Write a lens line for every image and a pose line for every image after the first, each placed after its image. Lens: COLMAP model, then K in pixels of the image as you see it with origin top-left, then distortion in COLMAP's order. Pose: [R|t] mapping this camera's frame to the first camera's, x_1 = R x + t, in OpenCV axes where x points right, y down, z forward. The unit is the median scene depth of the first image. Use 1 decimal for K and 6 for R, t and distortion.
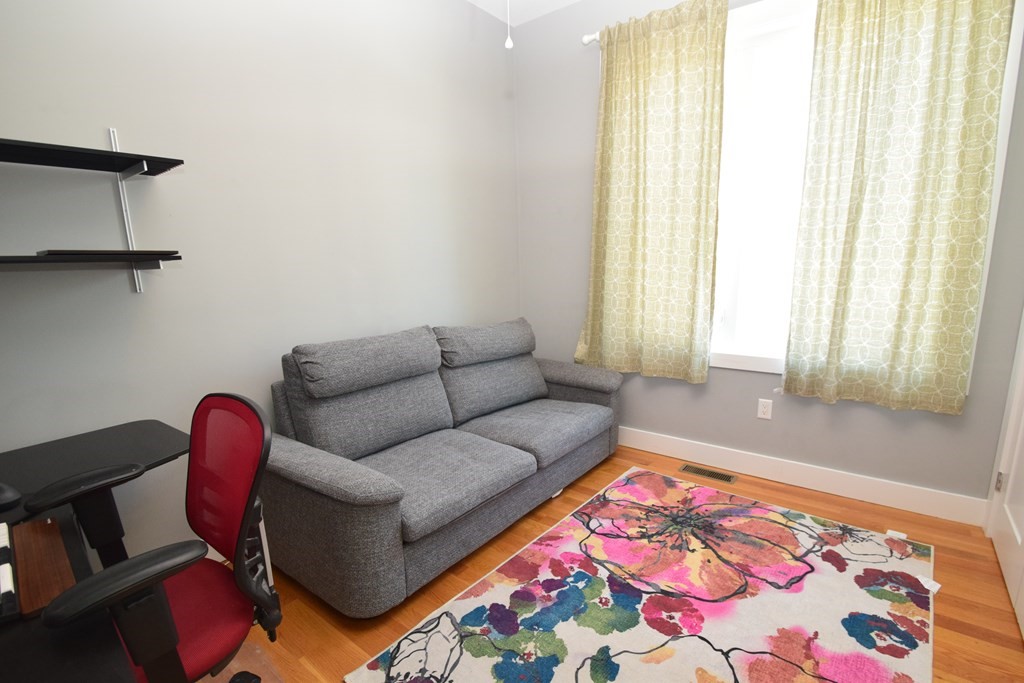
lens RADIAL K [[491.3, 0, 518.9], [0, 491.3, 348.3], [0, 0, 1]] dist [0.000918, 0.000181]
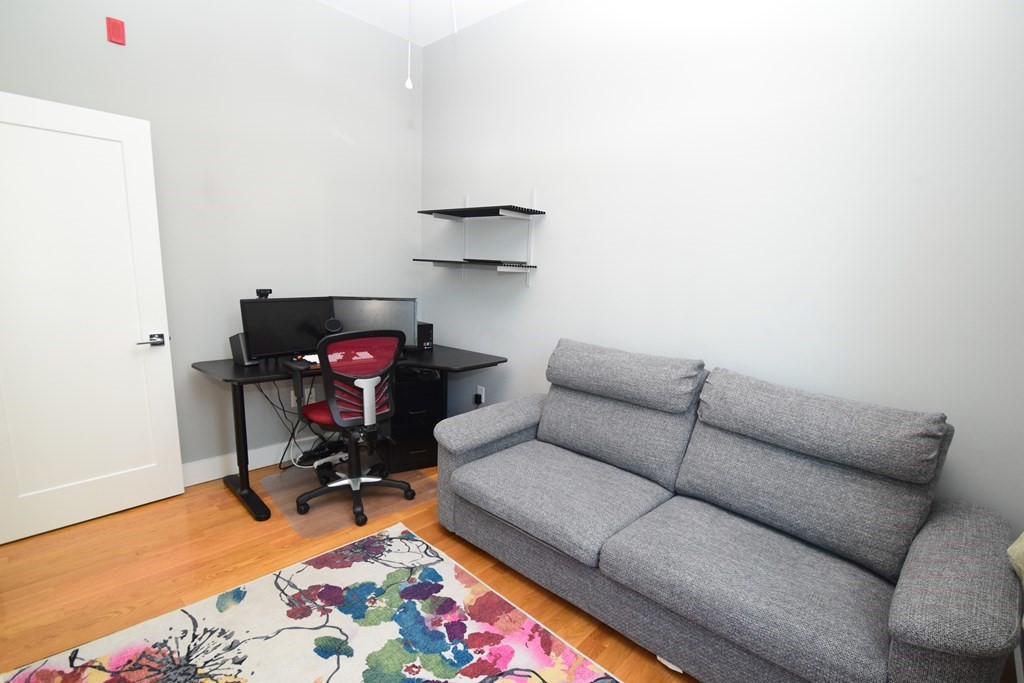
lens RADIAL K [[491.3, 0, 518.2], [0, 491.3, 342.0], [0, 0, 1]] dist [0.000918, 0.000181]
pose [[-0.095360, 0.168855, -0.981017, 0.860099], [-0.211092, 0.959664, 0.185699, -0.224094], [0.972803, 0.224793, -0.055869, 1.043146]]
